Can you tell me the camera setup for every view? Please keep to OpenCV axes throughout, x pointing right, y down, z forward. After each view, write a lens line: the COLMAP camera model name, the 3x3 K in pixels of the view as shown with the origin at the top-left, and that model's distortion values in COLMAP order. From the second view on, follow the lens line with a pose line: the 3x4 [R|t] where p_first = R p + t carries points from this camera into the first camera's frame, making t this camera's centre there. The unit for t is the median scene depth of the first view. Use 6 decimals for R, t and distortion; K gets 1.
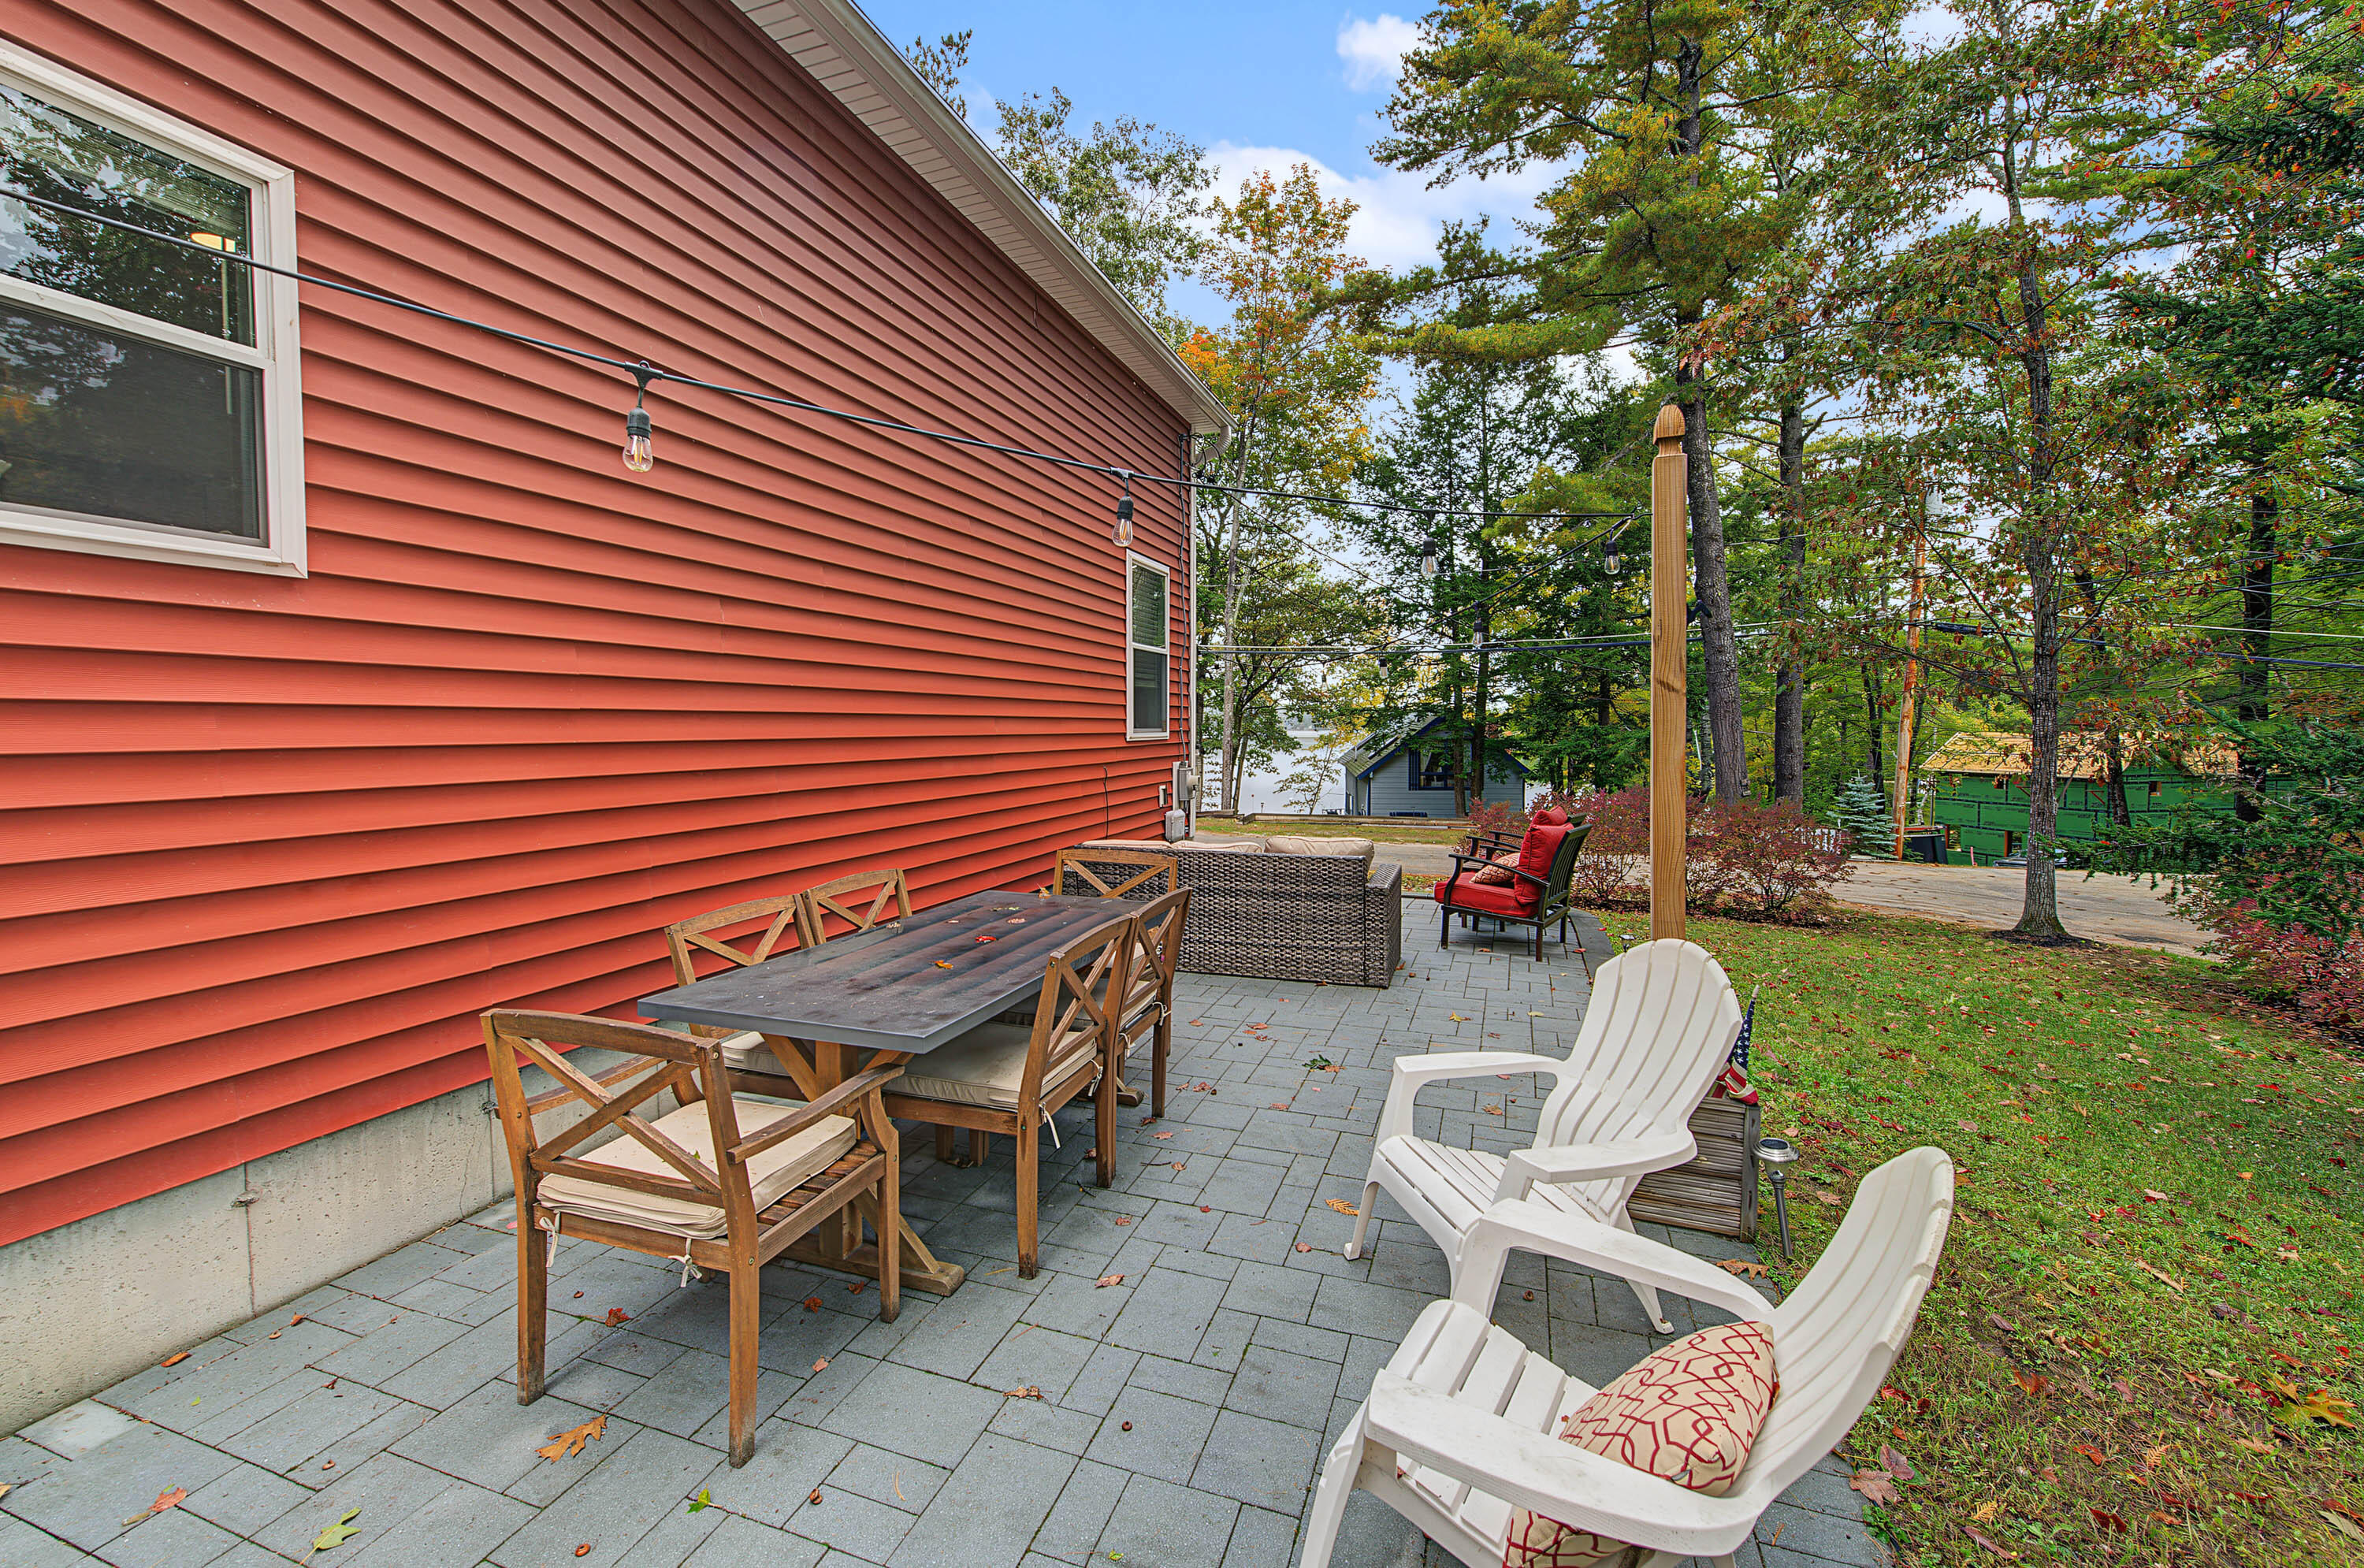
lens RADIAL K [[941.7, 0, 1182.0], [0, 941.7, 784.0], [0, 0, 1]] dist [0.000192, 0.000138]
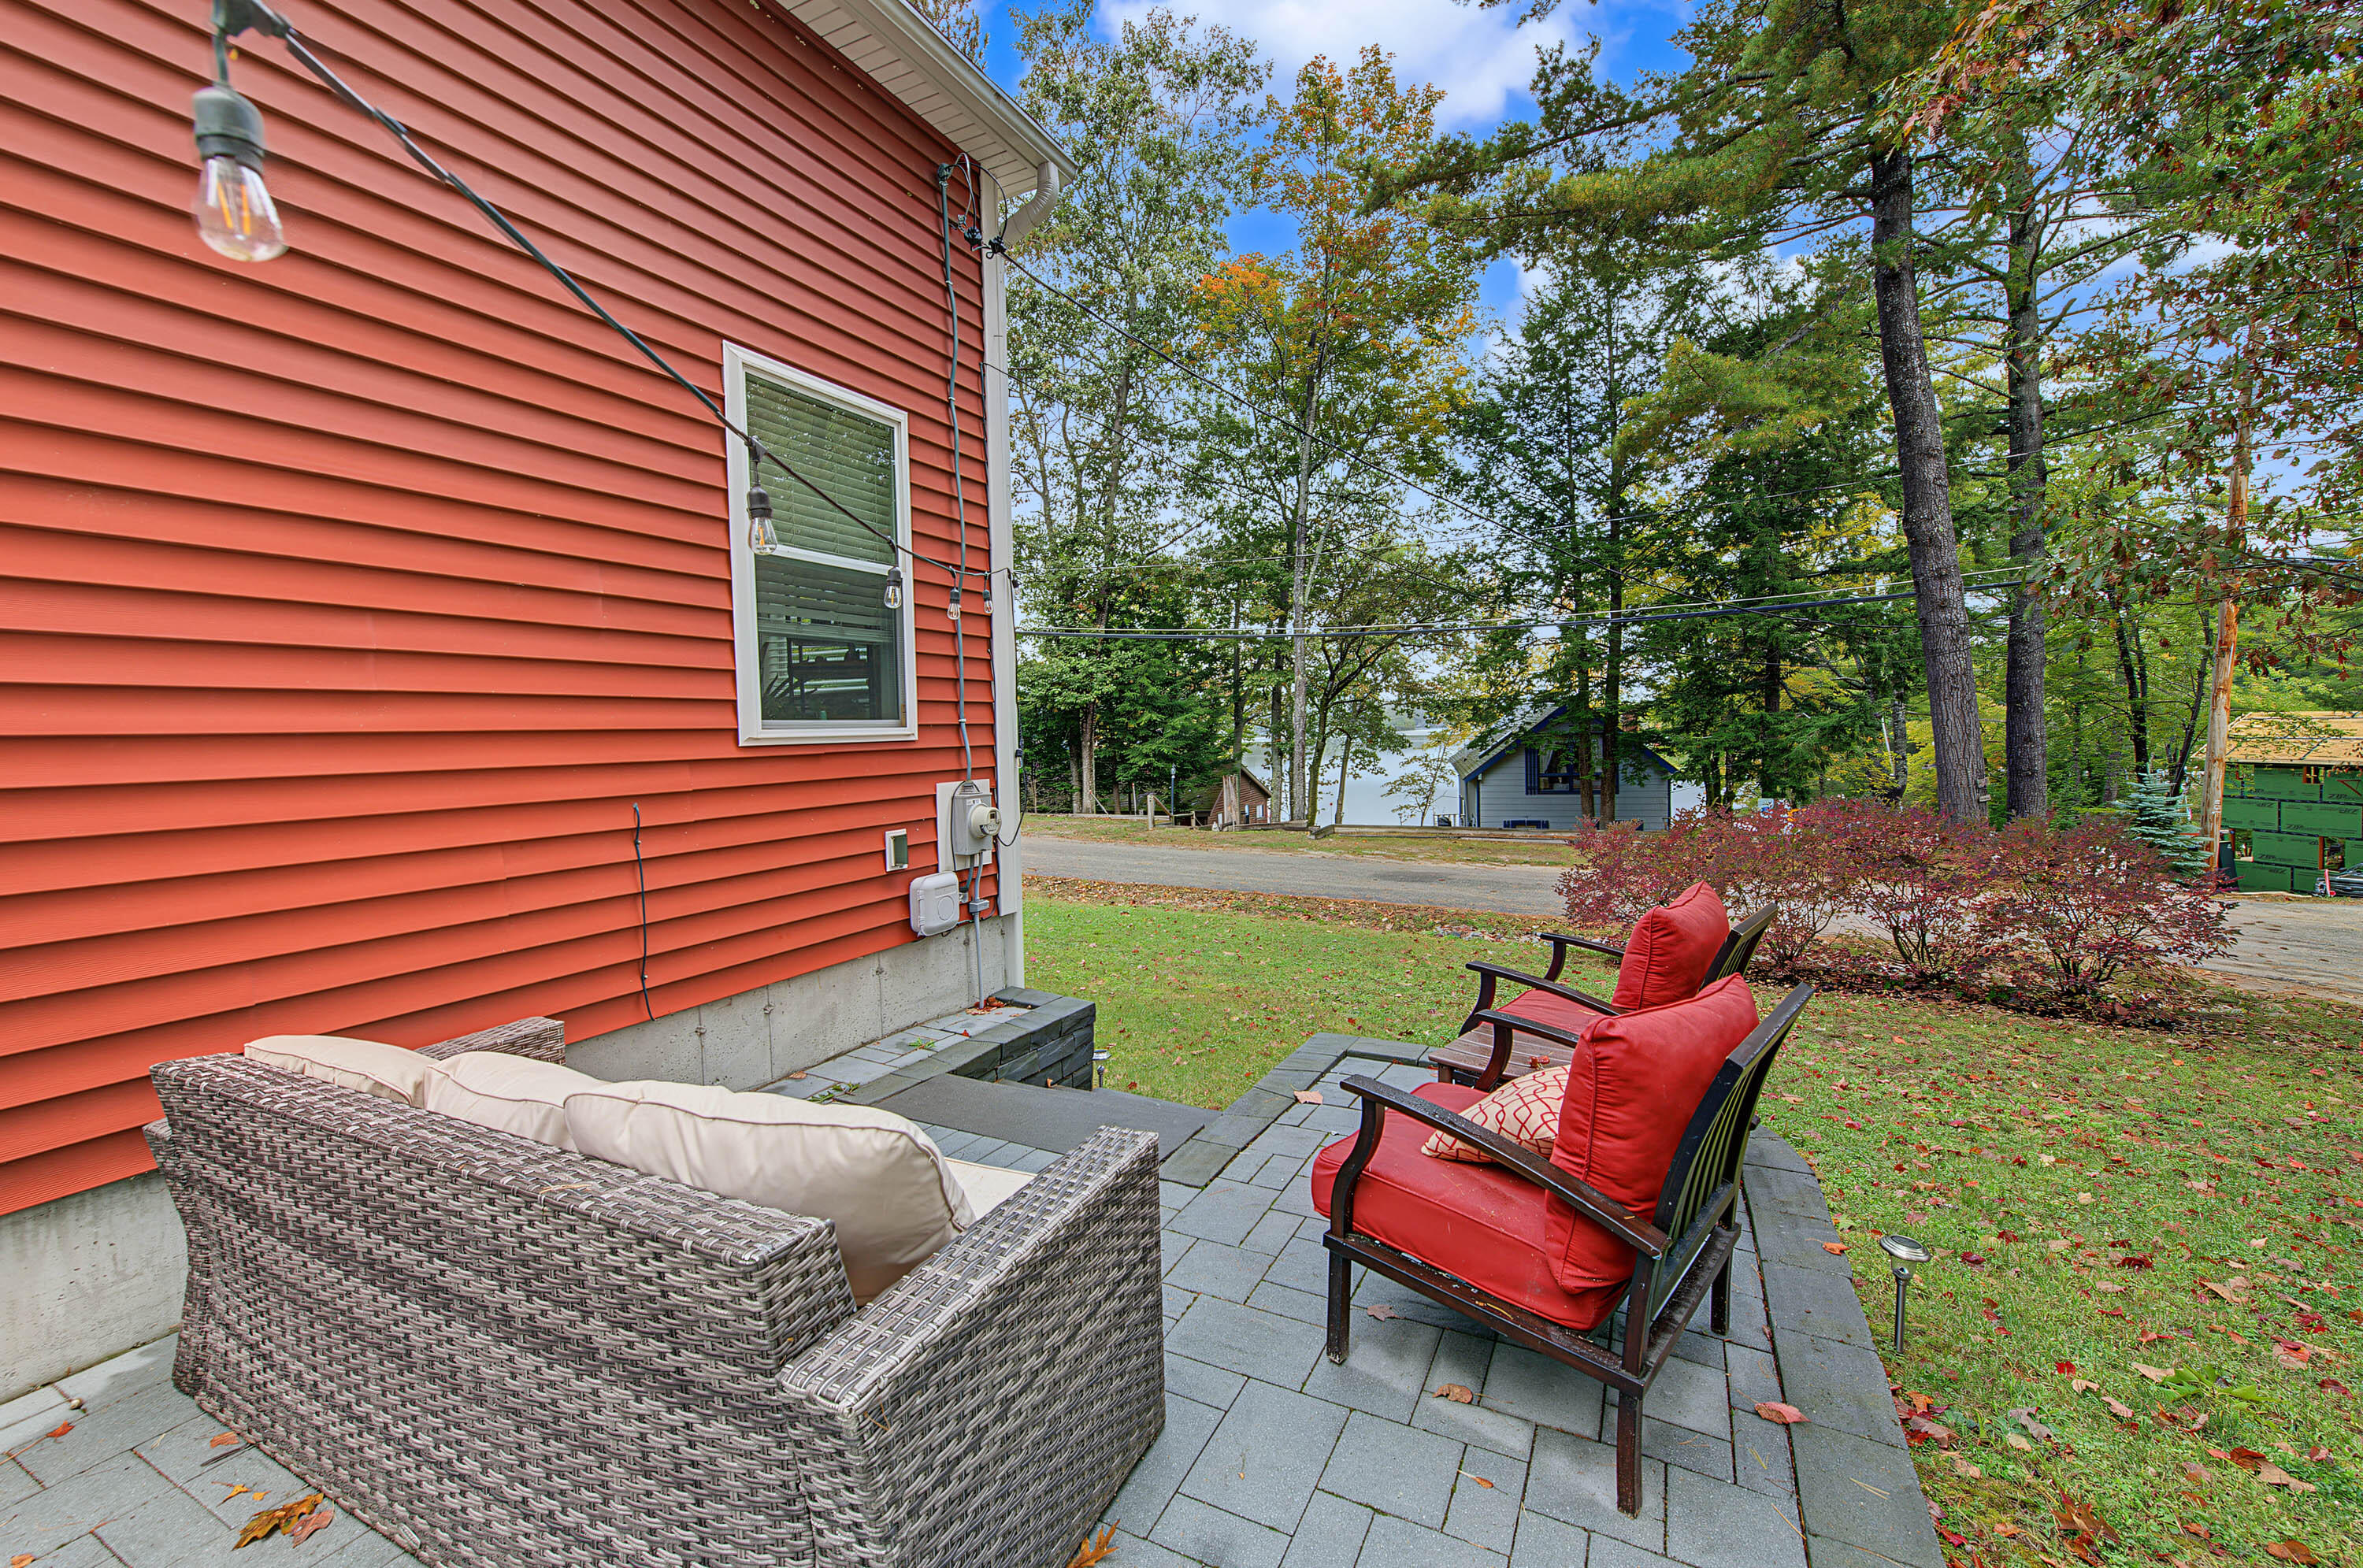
lens RADIAL K [[937.6, 0, 1185.9], [0, 937.6, 780.4], [0, 0, 1]] dist [-0.002683, -0.000506]
pose [[0.990985, -0.013483, -0.133295, 0.058002], [0.012773, 0.999899, -0.006177, -0.005722], [0.133365, 0.004419, 0.991057, 0.142382]]
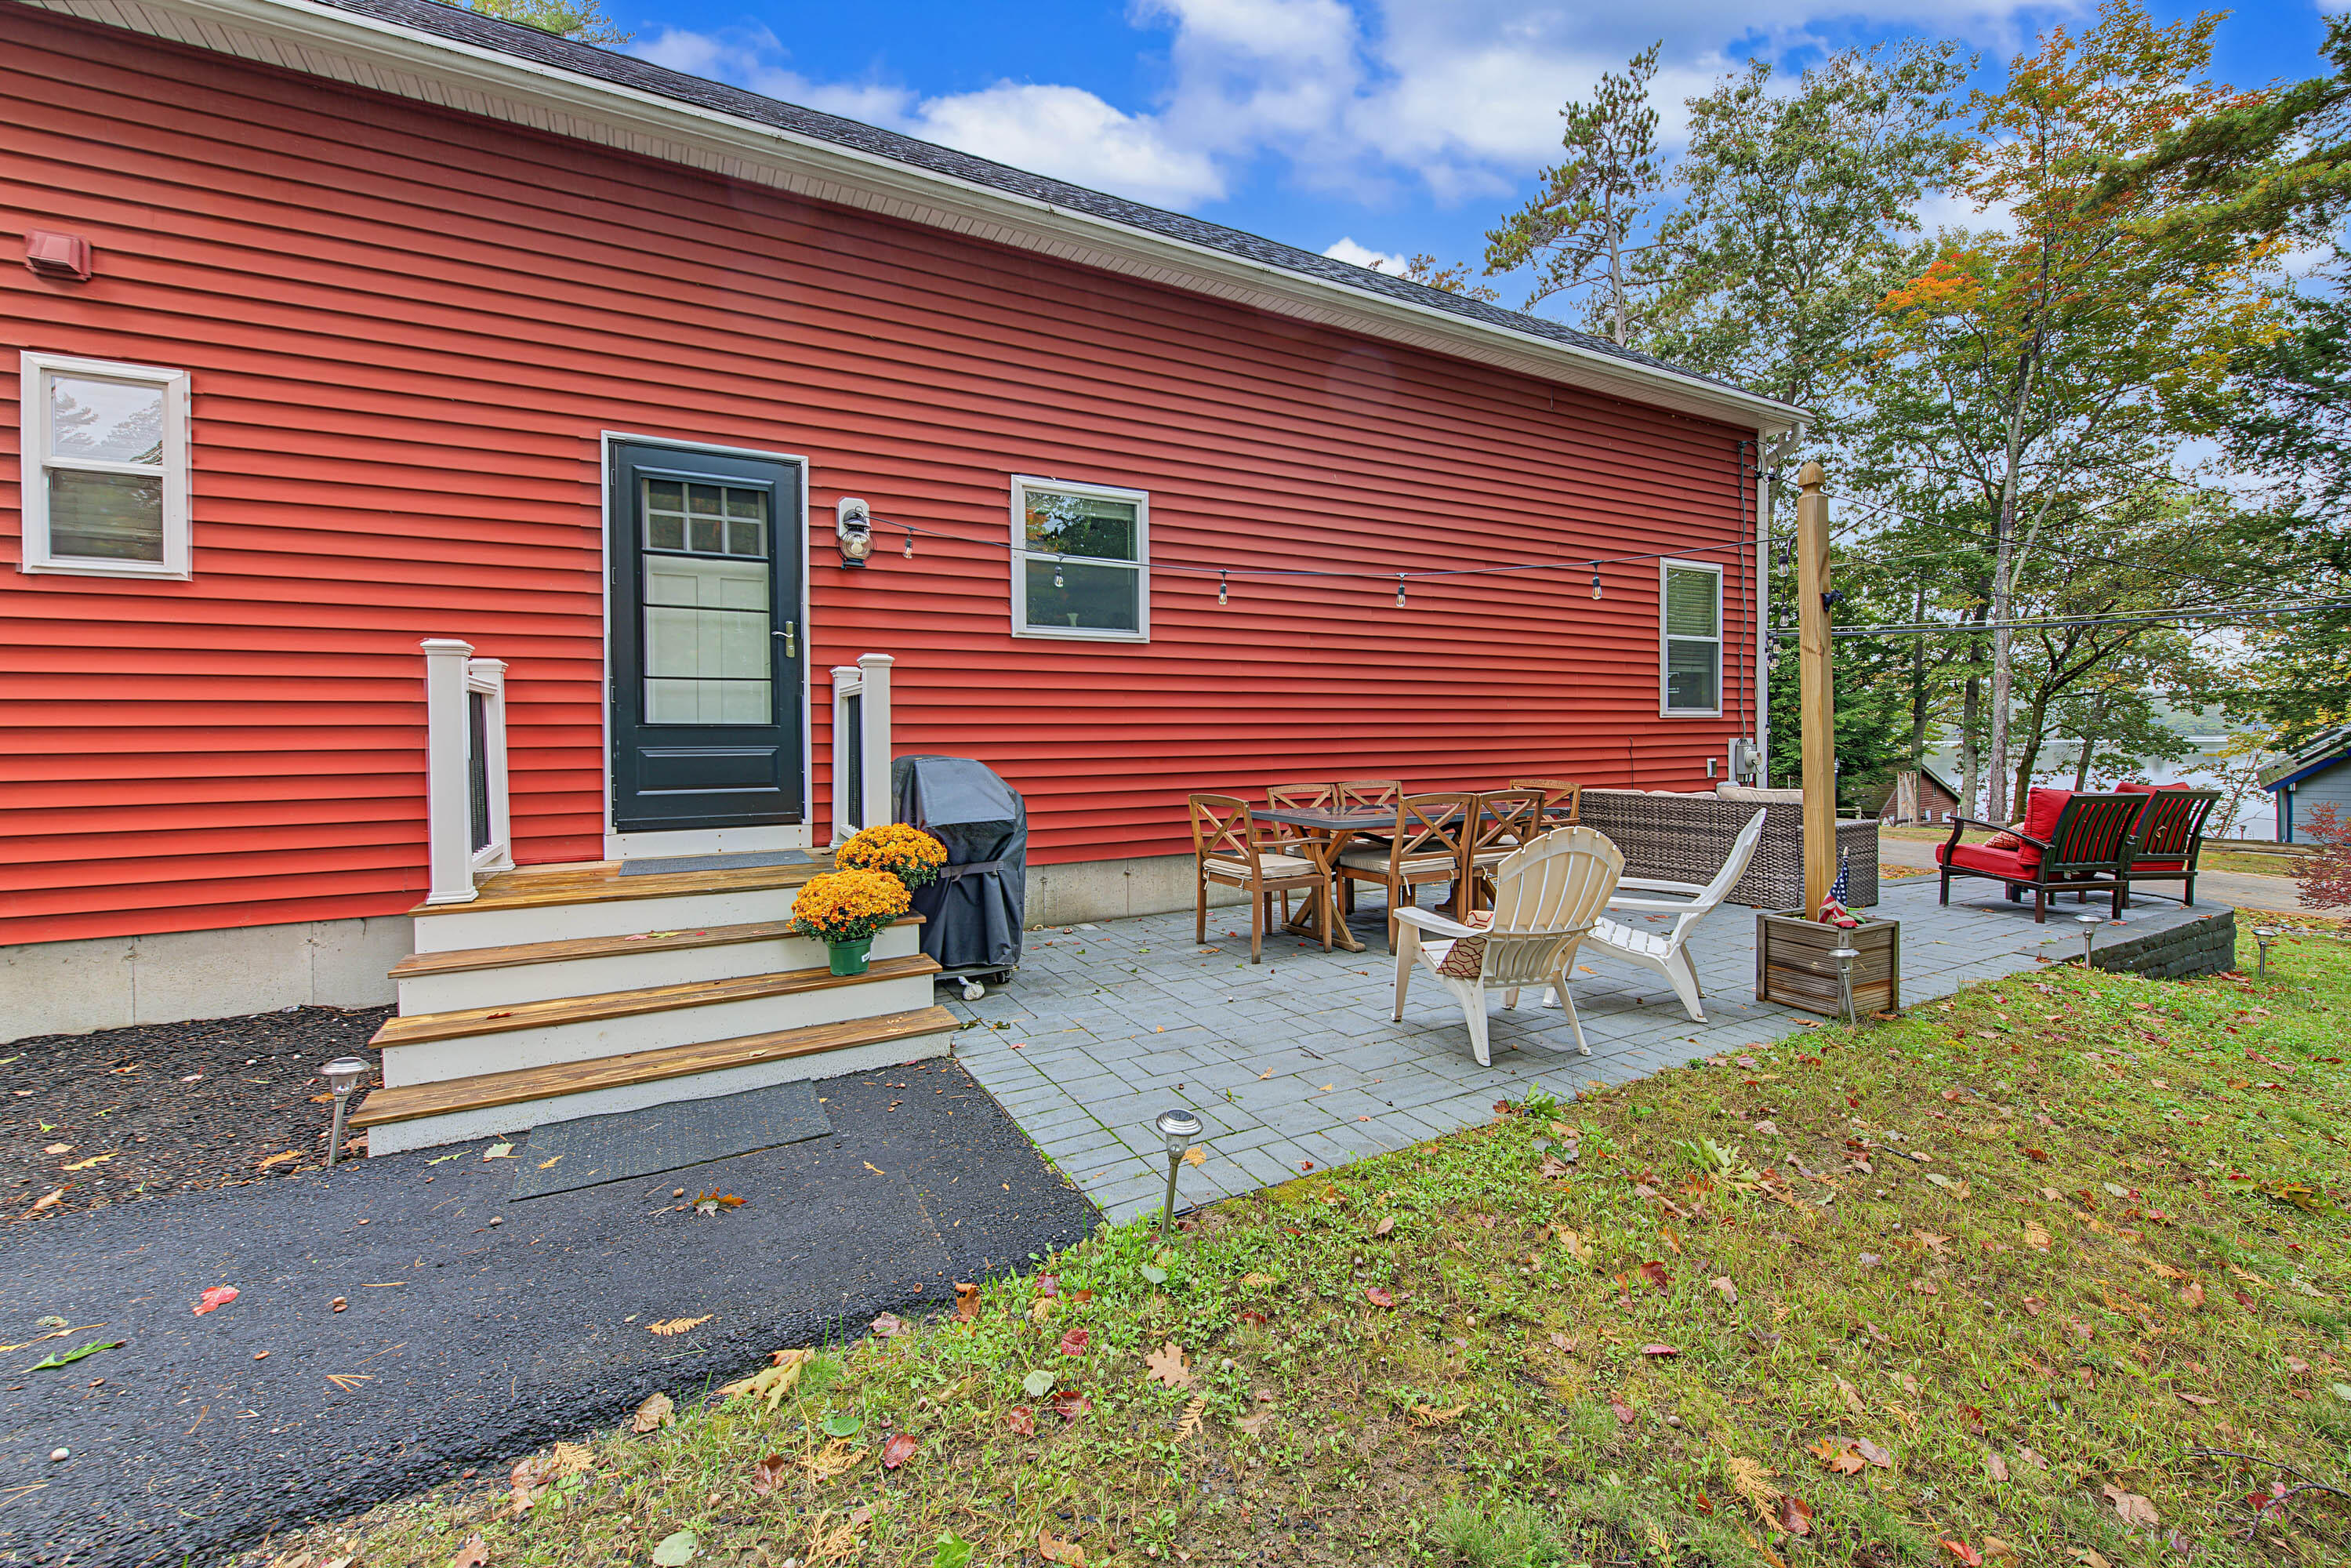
lens RADIAL K [[968.8, 0, 1176.9], [0, 968.8, 751.5], [0, 0, 1]] dist [-0.002370, -0.000473]
pose [[0.743023, 0.005905, -0.669240, 0.077696], [-0.033750, 0.999019, -0.028656, 0.013266], [0.668415, 0.043879, 0.742493, -0.078703]]
